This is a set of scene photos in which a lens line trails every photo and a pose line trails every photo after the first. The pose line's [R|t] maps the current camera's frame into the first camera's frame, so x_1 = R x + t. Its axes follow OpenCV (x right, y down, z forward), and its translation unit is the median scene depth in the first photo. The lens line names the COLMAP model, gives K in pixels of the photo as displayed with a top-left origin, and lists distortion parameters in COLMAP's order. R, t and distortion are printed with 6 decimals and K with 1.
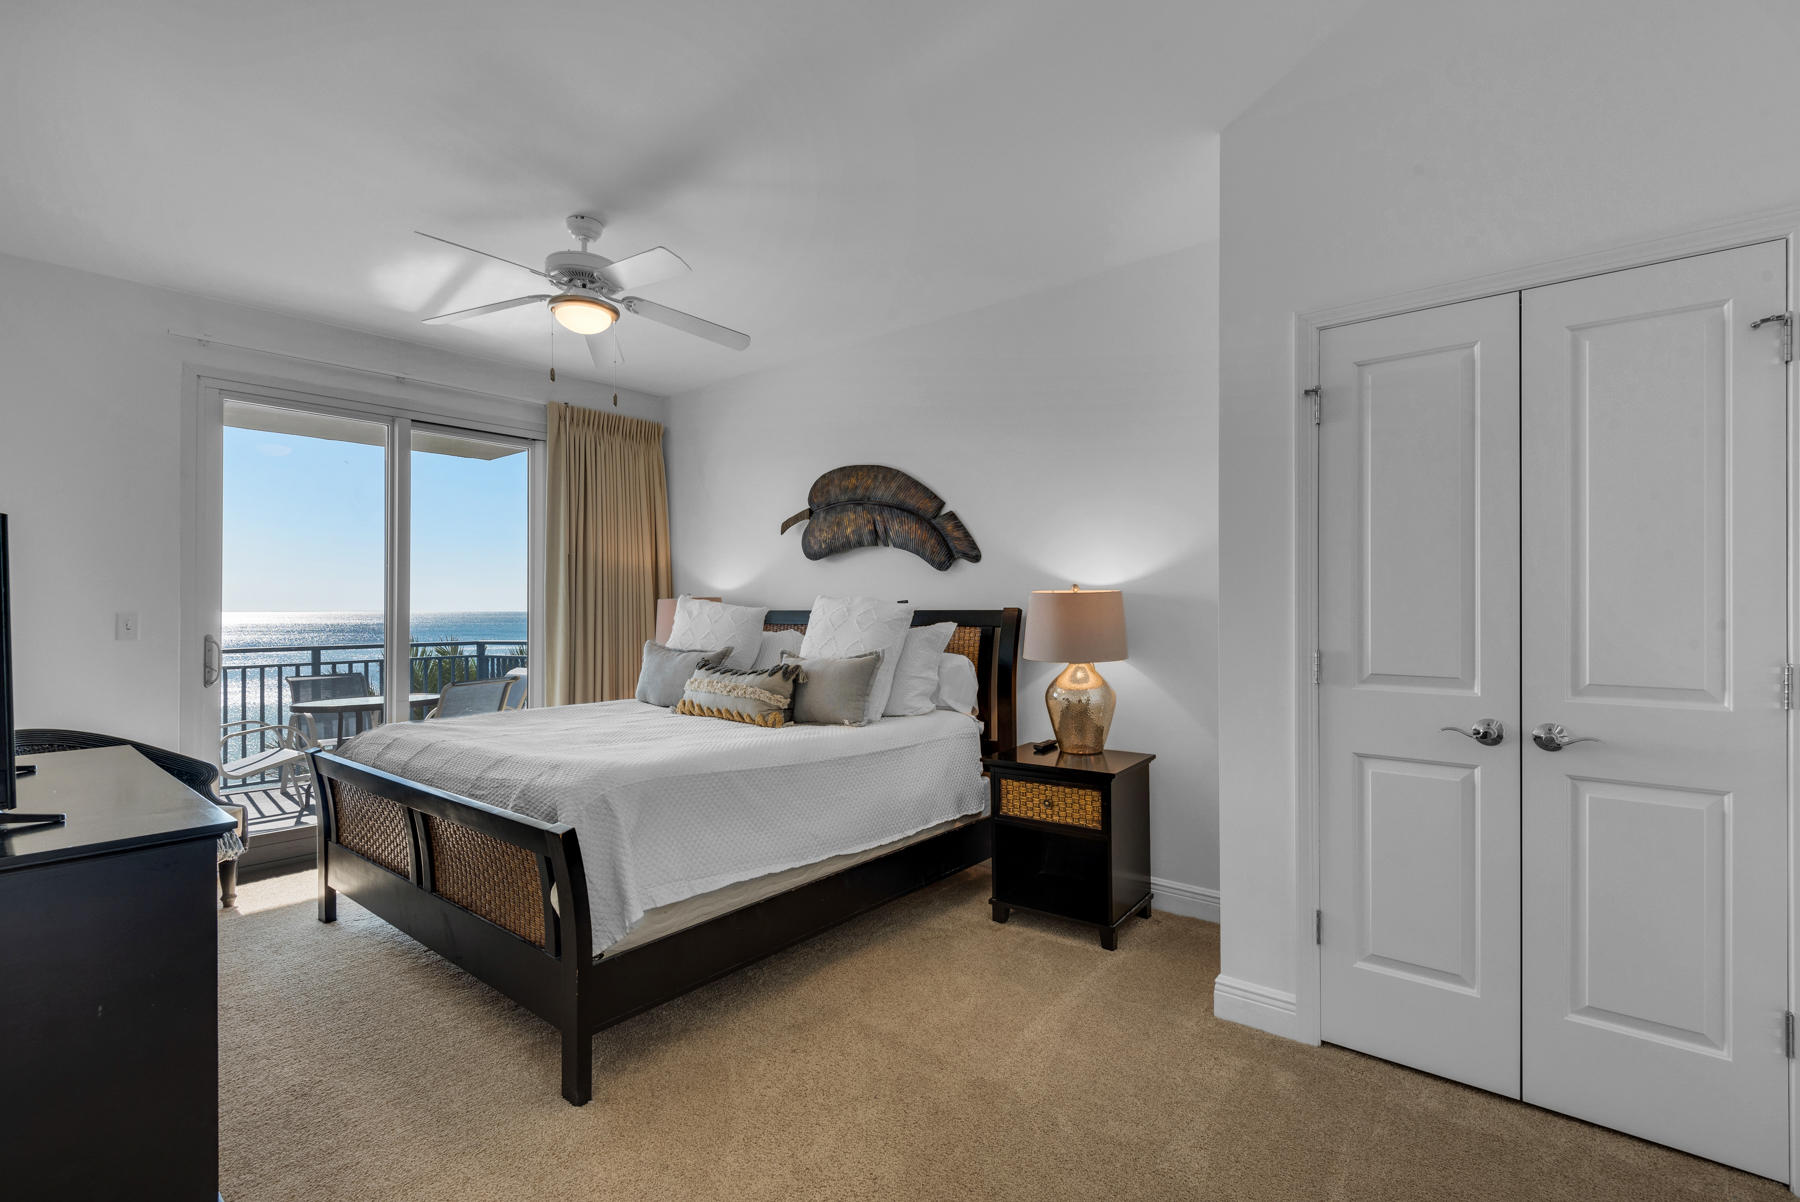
lens RADIAL K [[822.8, 0, 901.0], [0, 822.8, 604.7], [0, 0, 1]] dist [0.004052, -0.000218]
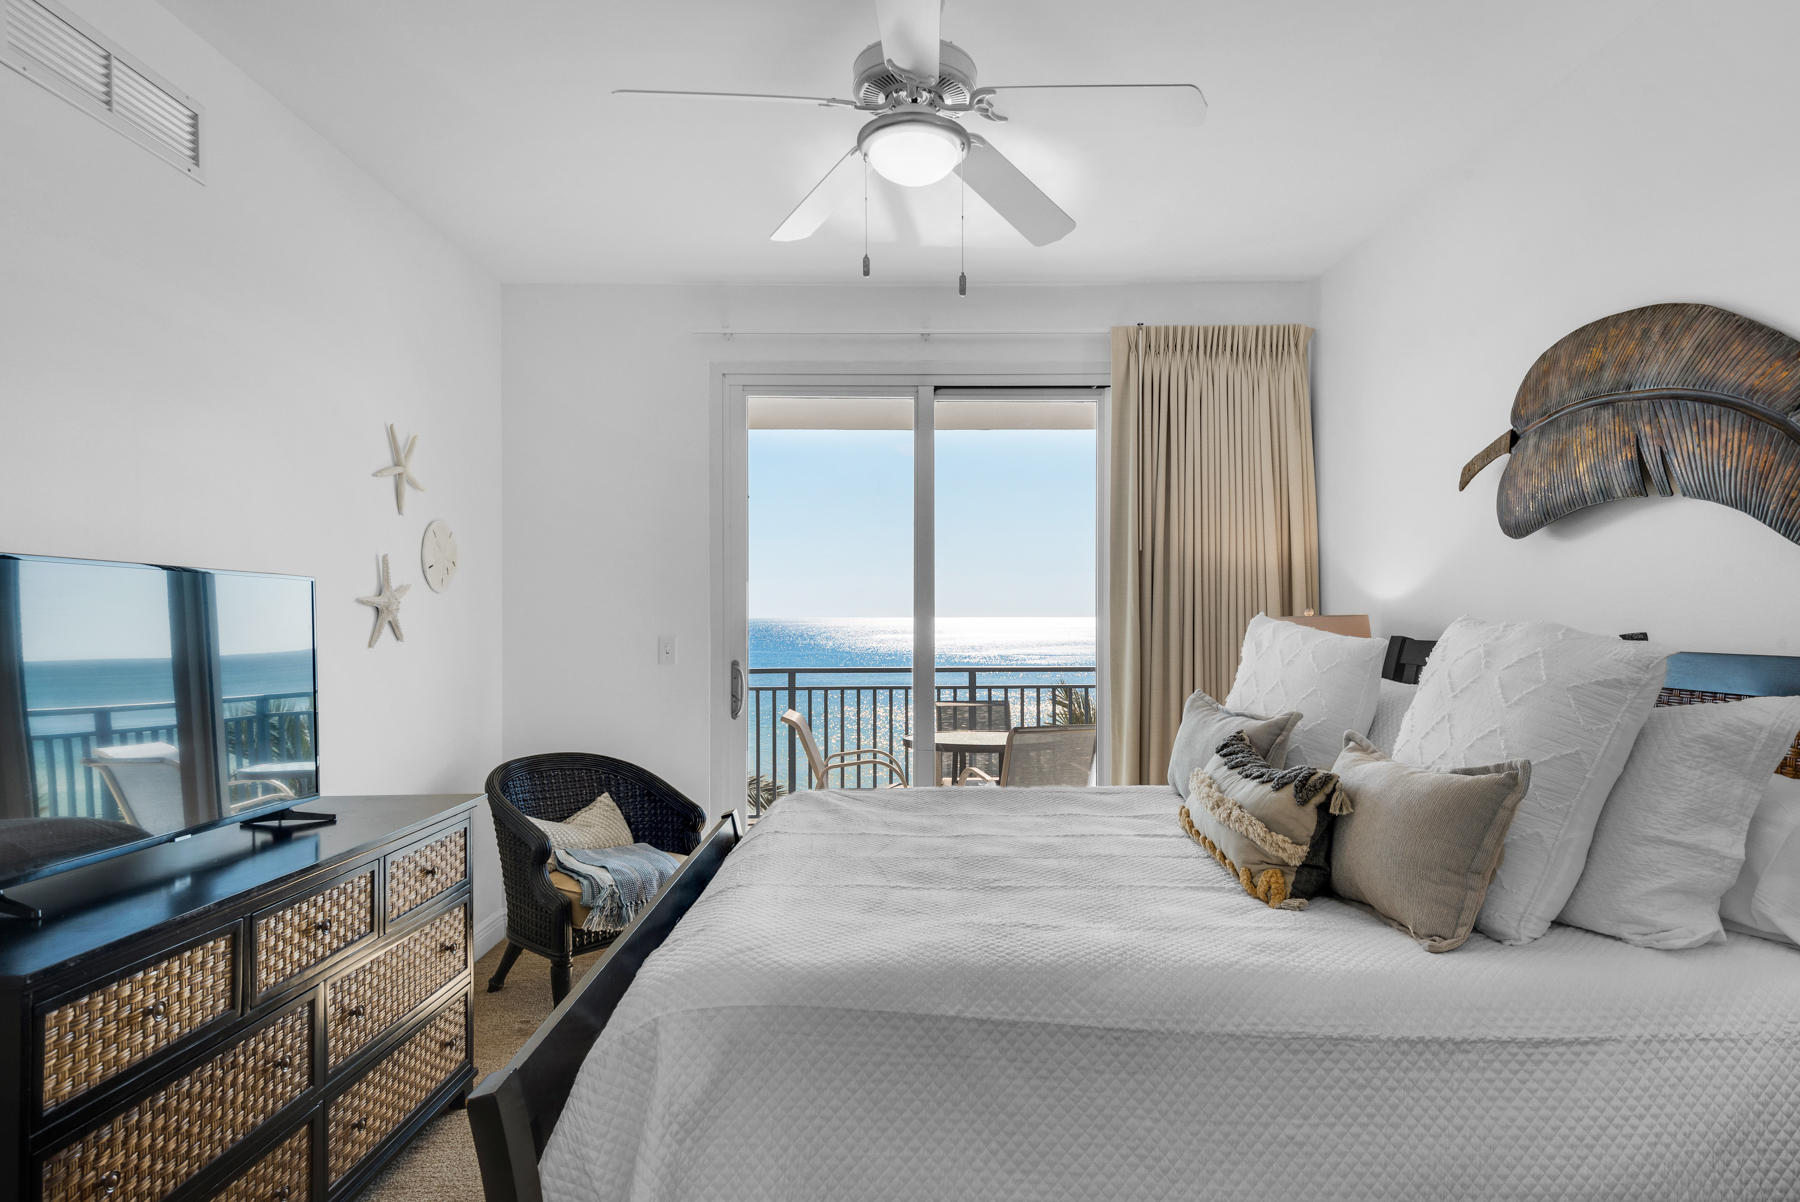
lens RADIAL K [[1038.2, 0, 904.5], [0, 1038.2, 611.2], [0, 0, 1]] dist [0.008926, -0.001539]
pose [[0.646064, -0.003806, -0.763274, 0.131573], [0.006244, 0.999980, 0.000298, -0.015233], [0.763258, -0.004958, 0.646075, 0.361961]]
